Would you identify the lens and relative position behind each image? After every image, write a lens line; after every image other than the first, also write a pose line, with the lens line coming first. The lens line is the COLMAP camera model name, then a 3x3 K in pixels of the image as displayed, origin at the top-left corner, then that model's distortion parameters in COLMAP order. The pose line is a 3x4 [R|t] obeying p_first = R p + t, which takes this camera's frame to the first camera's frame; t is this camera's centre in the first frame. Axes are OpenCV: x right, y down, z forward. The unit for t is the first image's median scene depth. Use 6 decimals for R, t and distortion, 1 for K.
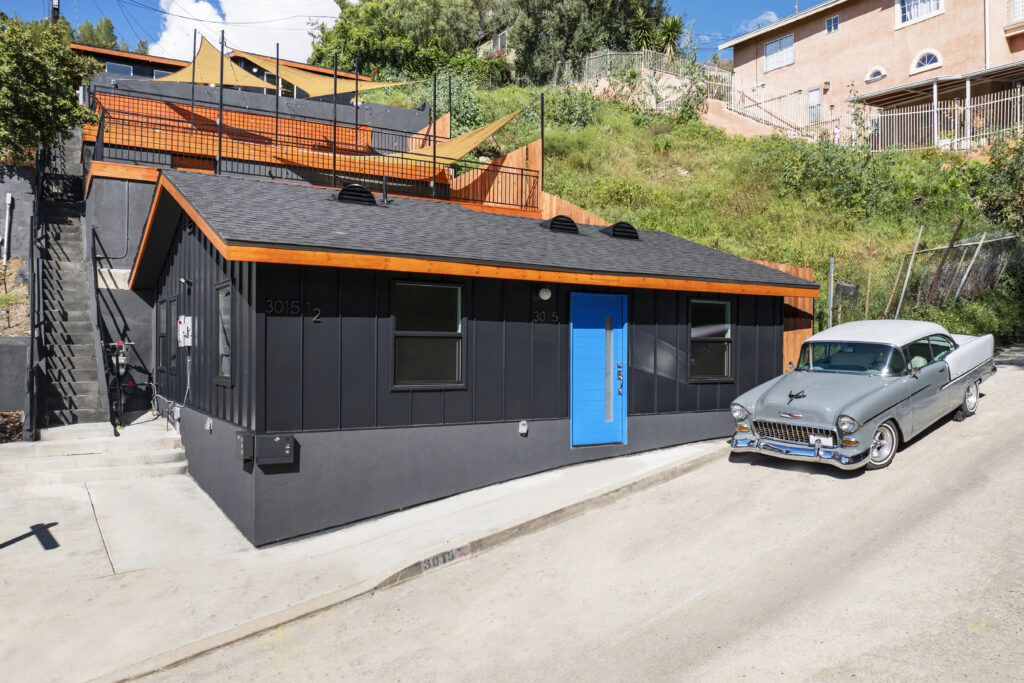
lens RADIAL K [[806.1, 0, 511.4], [0, 806.1, 347.9], [0, 0, 1]] dist [-0.037906, -0.001704]
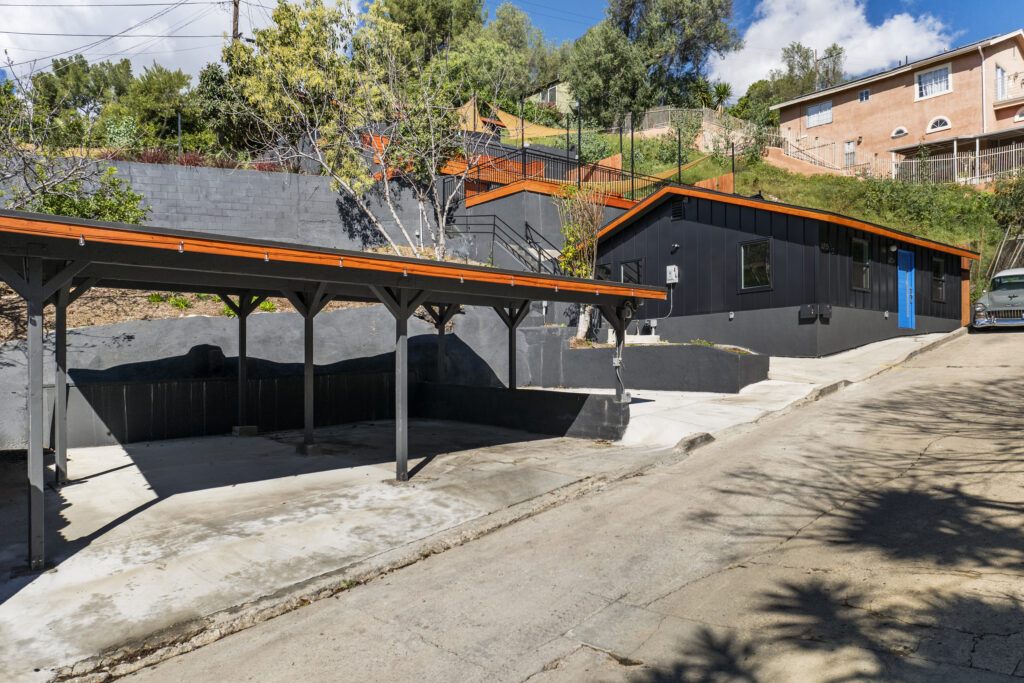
lens RADIAL K [[806.1, 0, 511.4], [0, 806.1, 347.9], [0, 0, 1]] dist [-0.037906, -0.001704]
pose [[0.991842, -0.013533, 0.126754, -0.680933], [0.019304, 0.998827, -0.044412, 0.147616], [-0.126004, 0.046496, 0.990939, -0.494764]]
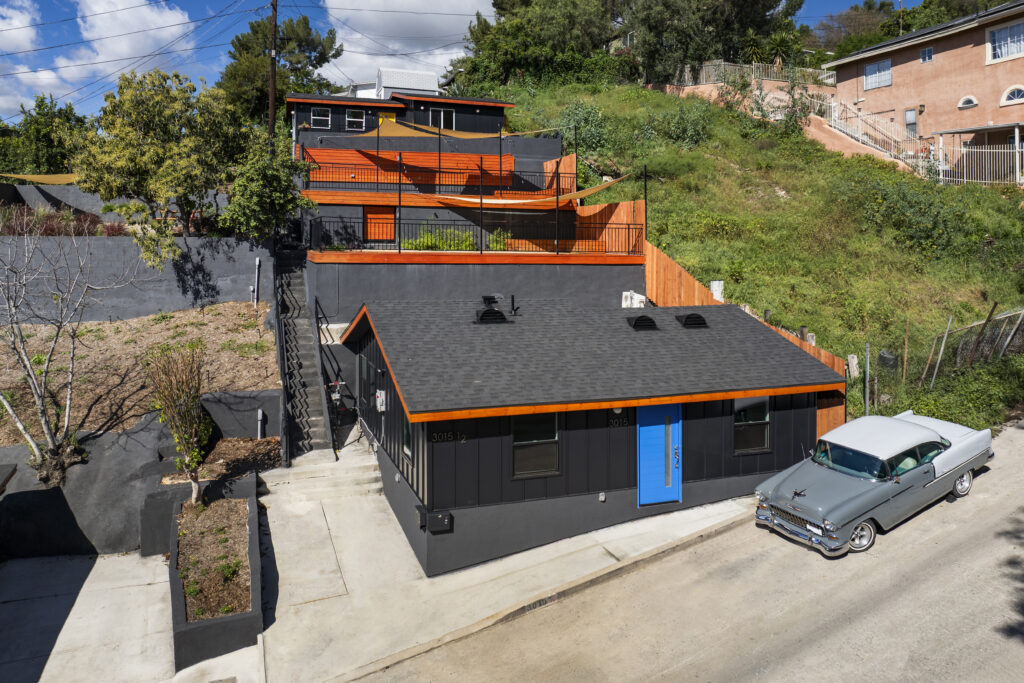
lens RADIAL K [[733.1, 0, 474.0], [0, 733.1, 297.5], [0, 0, 1]] dist [-0.031279, 0.001409]
pose [[0.970905, 0.006911, -0.239366, 0.068018], [0.005195, 0.998740, 0.049907, -0.216331], [0.239409, -0.049698, 0.969646, -0.212390]]
